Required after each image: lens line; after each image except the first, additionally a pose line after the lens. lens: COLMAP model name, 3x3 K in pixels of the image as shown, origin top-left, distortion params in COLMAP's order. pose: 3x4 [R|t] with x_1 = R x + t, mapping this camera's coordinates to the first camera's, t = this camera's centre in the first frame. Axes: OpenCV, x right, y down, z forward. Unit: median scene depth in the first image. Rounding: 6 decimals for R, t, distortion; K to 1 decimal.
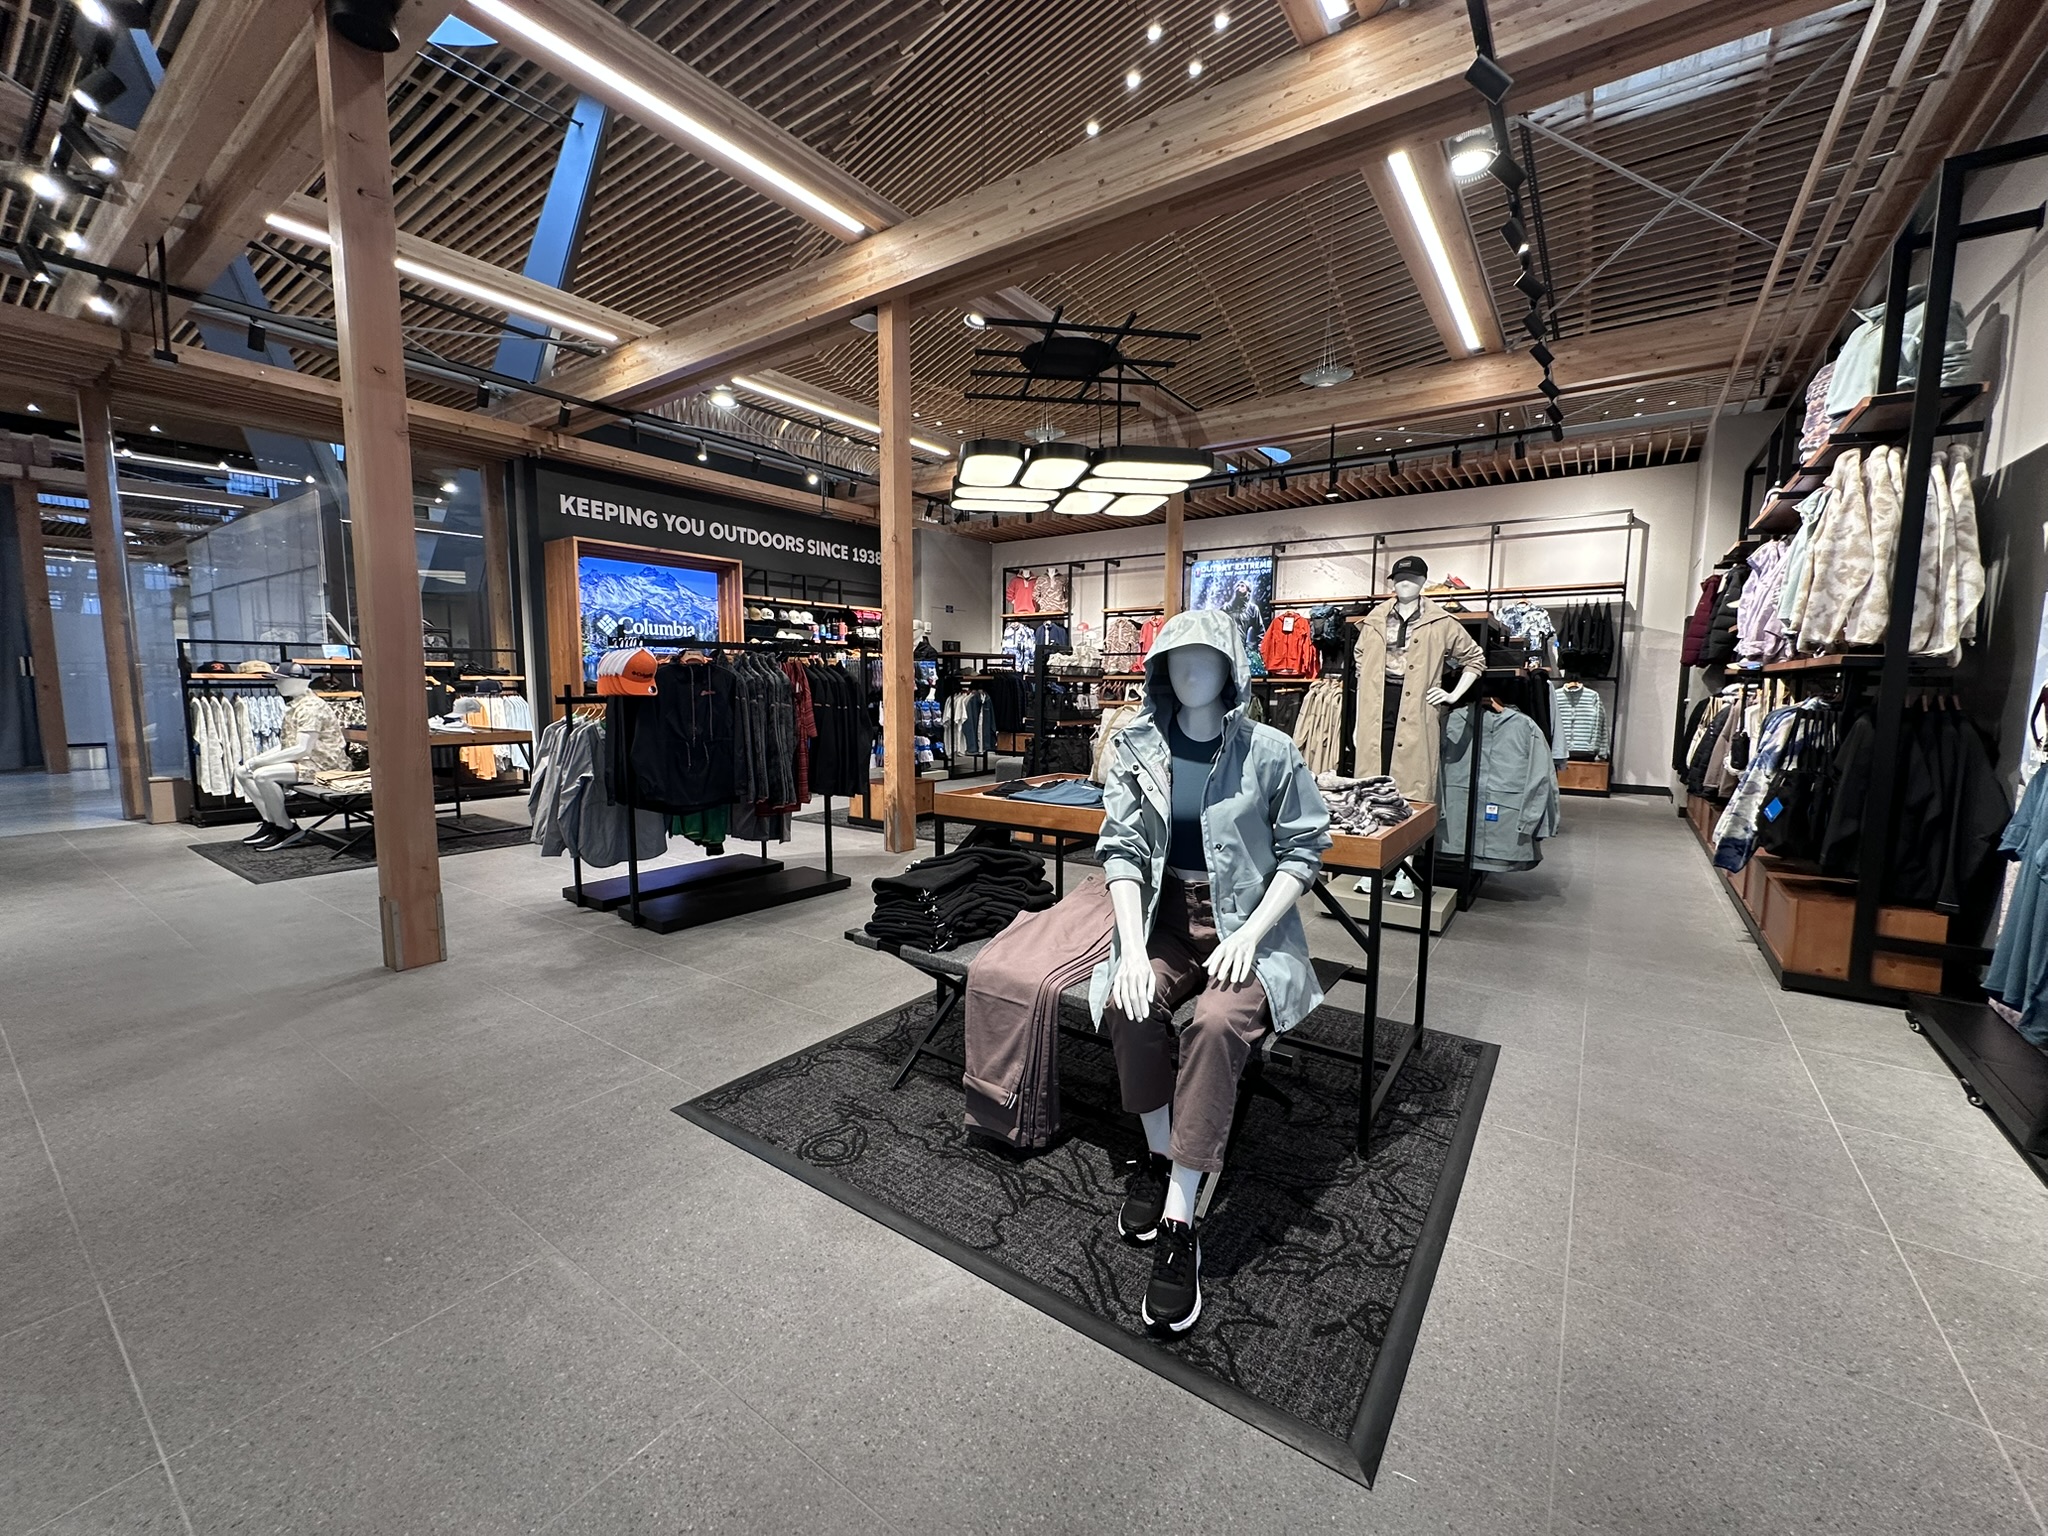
lens RADIAL K [[817.8, 0, 1021.7], [0, 817.8, 766.1], [0, 0, 1]] dist [-0.001745, 0.000510]
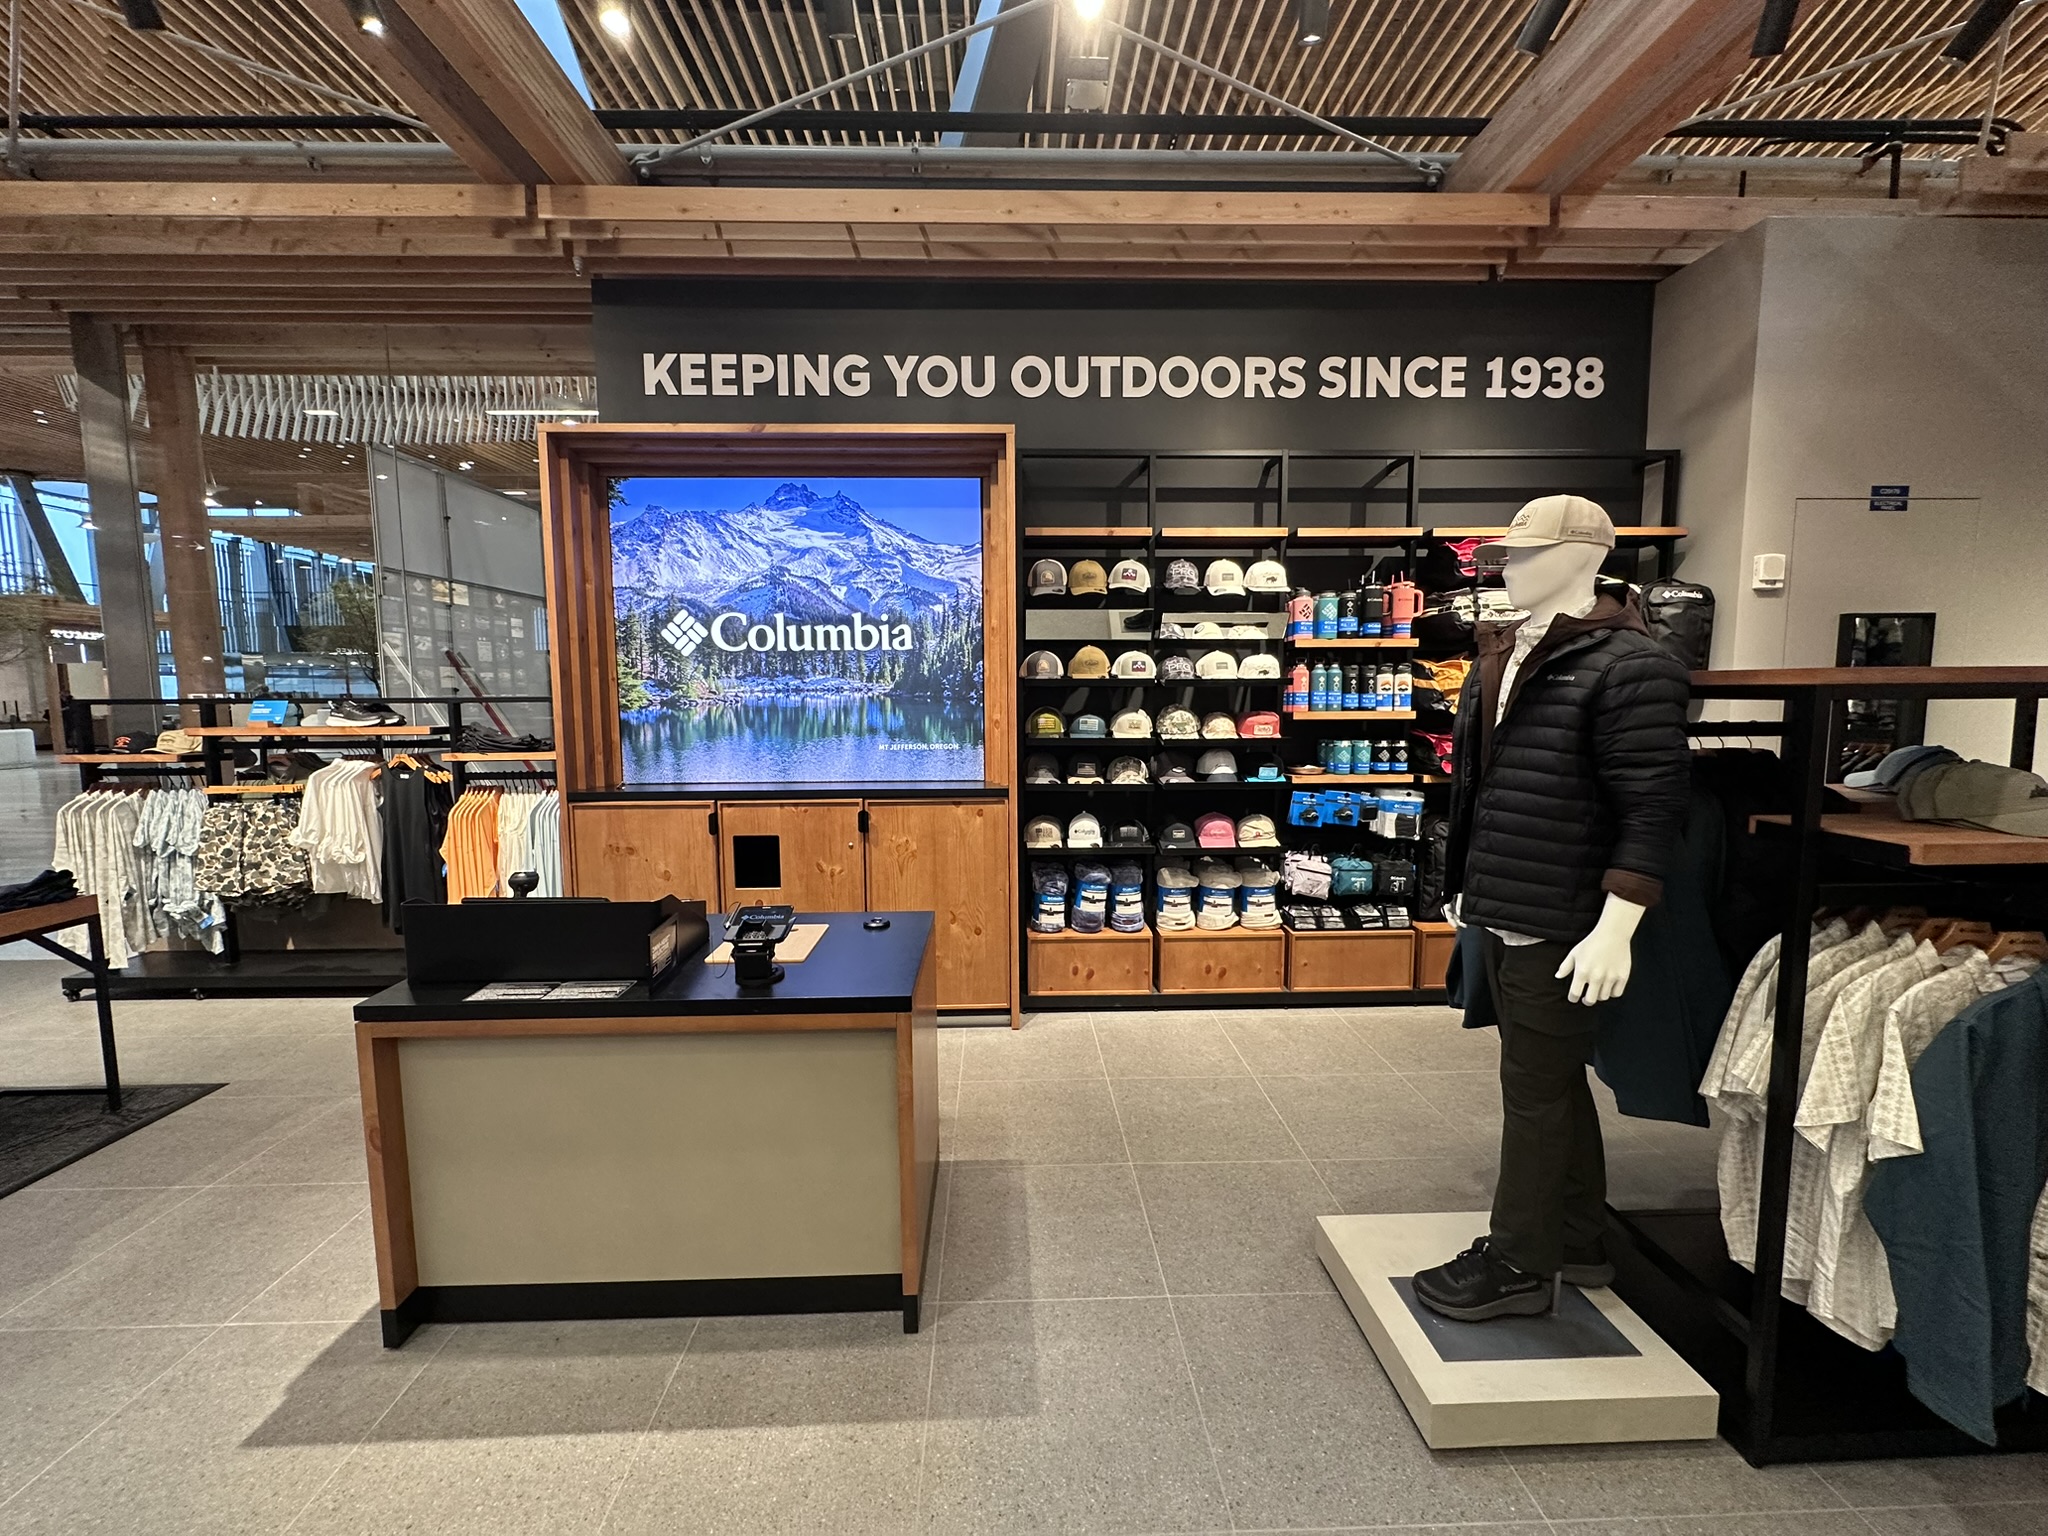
lens RADIAL K [[817.8, 0, 1021.7], [0, 817.8, 766.1], [0, 0, 1]] dist [-0.001745, 0.000510]
pose [[0.605169, 0.065365, -0.793409, -0.081379], [-0.072559, 0.997004, 0.026793, -0.176031], [0.792783, 0.041355, 0.608099, 1.210416]]
